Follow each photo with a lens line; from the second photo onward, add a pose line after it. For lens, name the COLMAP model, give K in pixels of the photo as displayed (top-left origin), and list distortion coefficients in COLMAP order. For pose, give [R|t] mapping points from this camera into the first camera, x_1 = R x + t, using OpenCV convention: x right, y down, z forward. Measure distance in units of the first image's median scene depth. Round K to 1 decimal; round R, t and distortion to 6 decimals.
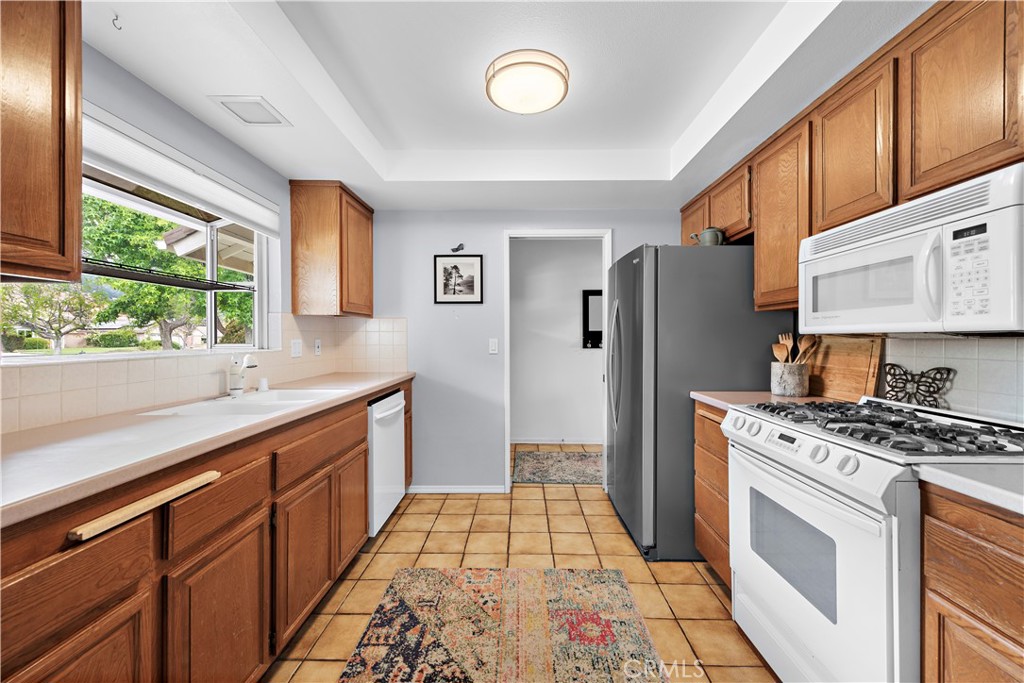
lens RADIAL K [[405.2, 0, 516.9], [0, 405.2, 337.3], [0, 0, 1]] dist [0.008082, -0.000669]
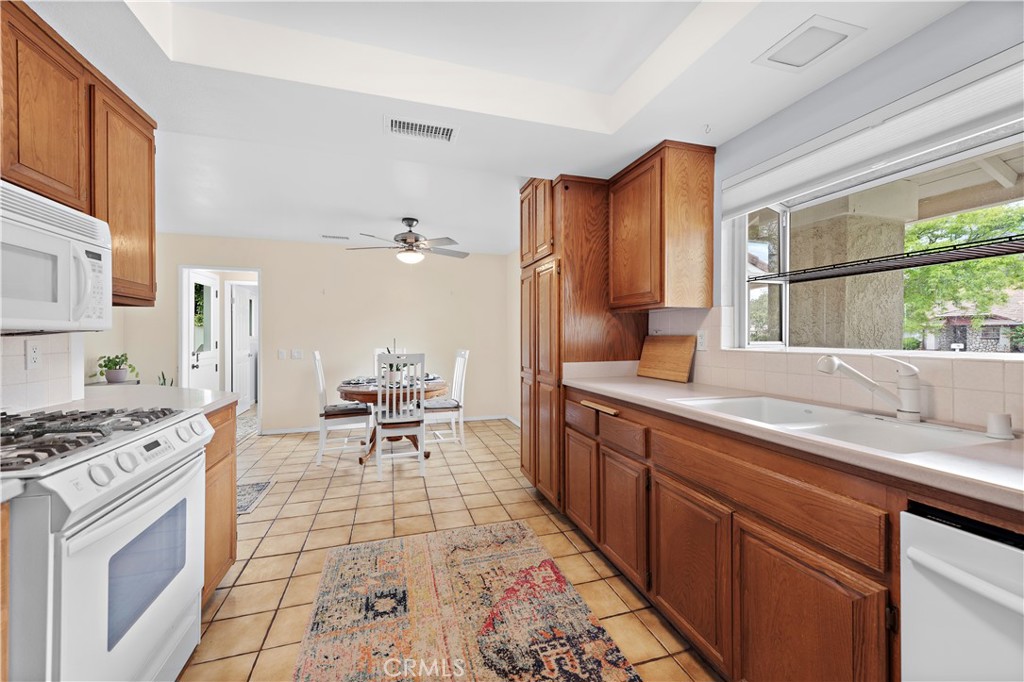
lens RADIAL K [[405.2, 0, 517.0], [0, 405.2, 338.0], [0, 0, 1]] dist [0.008082, -0.000669]
pose [[-0.950344, 0.003553, -0.311180, 0.116674], [0.002476, 0.999990, 0.003855, 0.003287], [0.311190, 0.002893, -0.950343, 1.452968]]
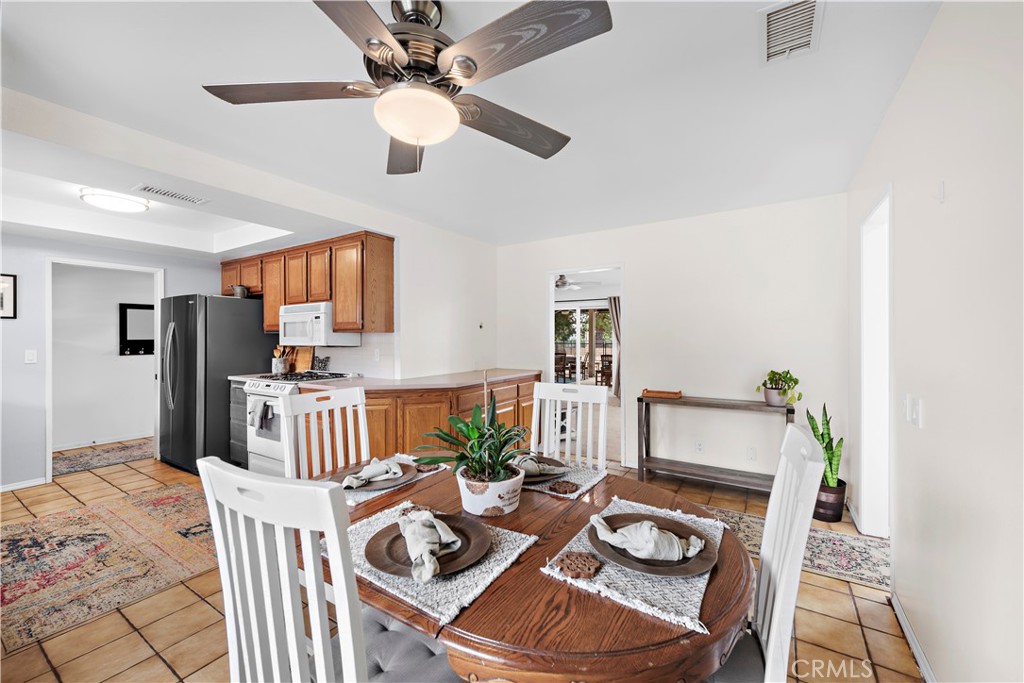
lens RADIAL K [[405.2, 0, 514.9], [0, 405.2, 334.7], [0, 0, 1]] dist [0.008082, -0.000669]
pose [[0.531203, 0.002100, 0.847242, -0.504074], [0.003747, 0.999981, -0.004827, -0.047186], [-0.847236, 0.005739, 0.531185, -1.229409]]
